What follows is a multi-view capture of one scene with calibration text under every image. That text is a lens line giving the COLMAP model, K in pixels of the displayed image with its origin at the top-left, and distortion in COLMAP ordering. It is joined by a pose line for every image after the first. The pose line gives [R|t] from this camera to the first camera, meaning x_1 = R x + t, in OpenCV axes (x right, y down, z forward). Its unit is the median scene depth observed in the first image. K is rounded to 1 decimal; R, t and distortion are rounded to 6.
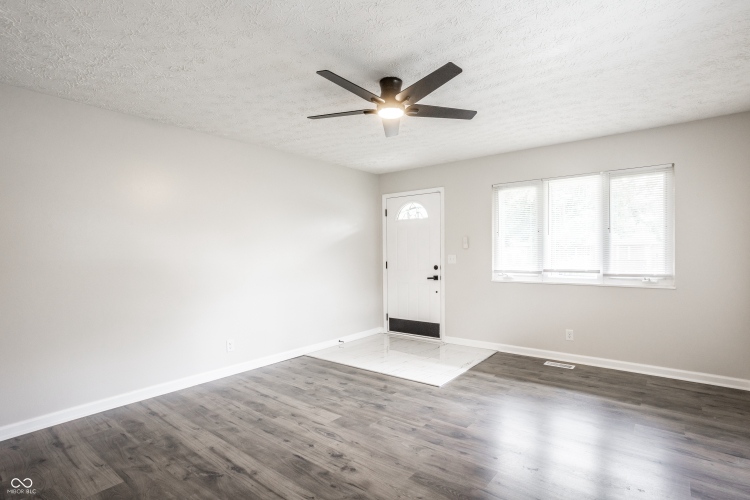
lens RADIAL K [[375.2, 0, 375.0], [0, 375.2, 250.0], [0, 0, 1]] dist [-0.029413, 0.000830]
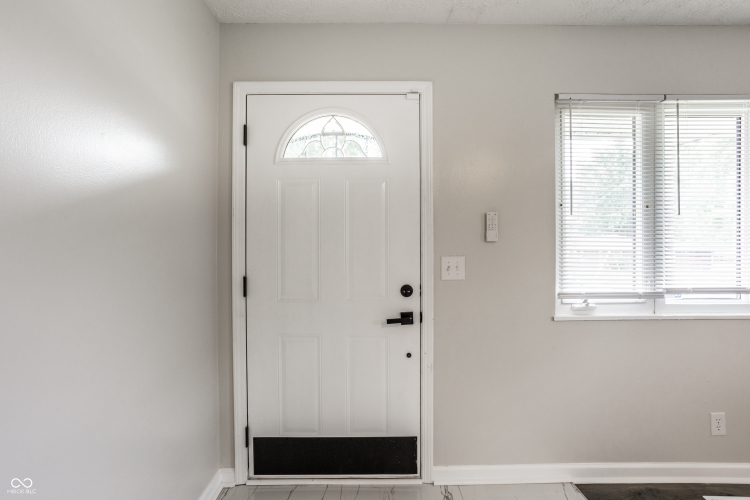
lens RADIAL K [[375.2, 0, 375.0], [0, 375.2, 250.0], [0, 0, 1]] dist [-0.029413, 0.000830]
pose [[0.775524, 0.011081, 0.631220, -0.137625], [-0.013597, 0.999907, -0.000847, 0.008431], [-0.631171, -0.007926, 0.775603, 0.972255]]
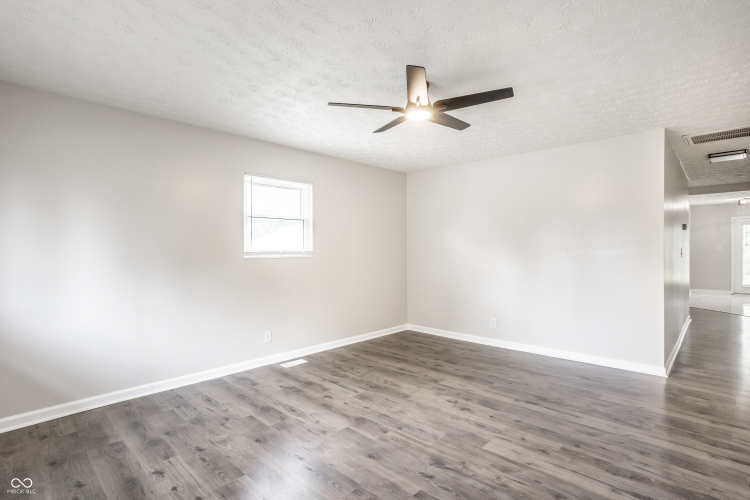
lens RADIAL K [[370.7, 0, 375.0], [0, 370.7, 250.0], [0, 0, 1]] dist [-0.051467, 0.034921]
pose [[-0.996074, 0.014922, 0.087258, 0.052371], [0.014327, 0.999870, -0.007440, 0.004324], [-0.087358, -0.006161, -0.996158, 1.342026]]
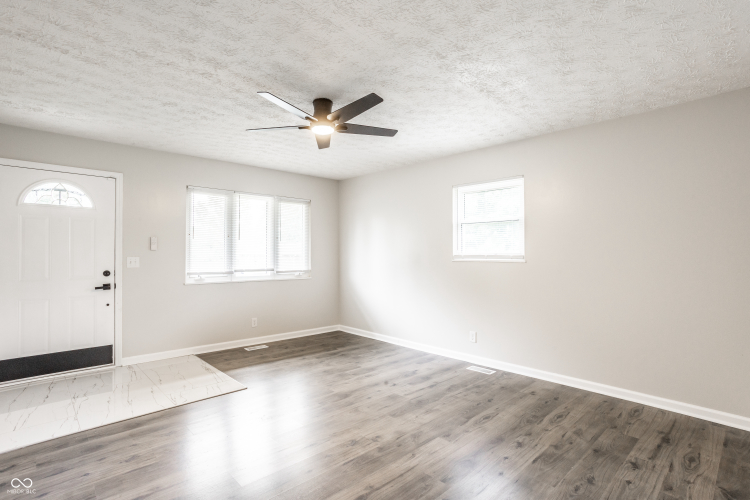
lens RADIAL K [[370.7, 0, 375.0], [0, 370.7, 250.0], [0, 0, 1]] dist [-0.051467, 0.034921]
pose [[0.138031, 0.019748, 0.990231, -0.678594], [-0.012865, 0.999753, -0.018145, 0.006129], [-0.990344, -0.010234, 0.138250, 0.465530]]
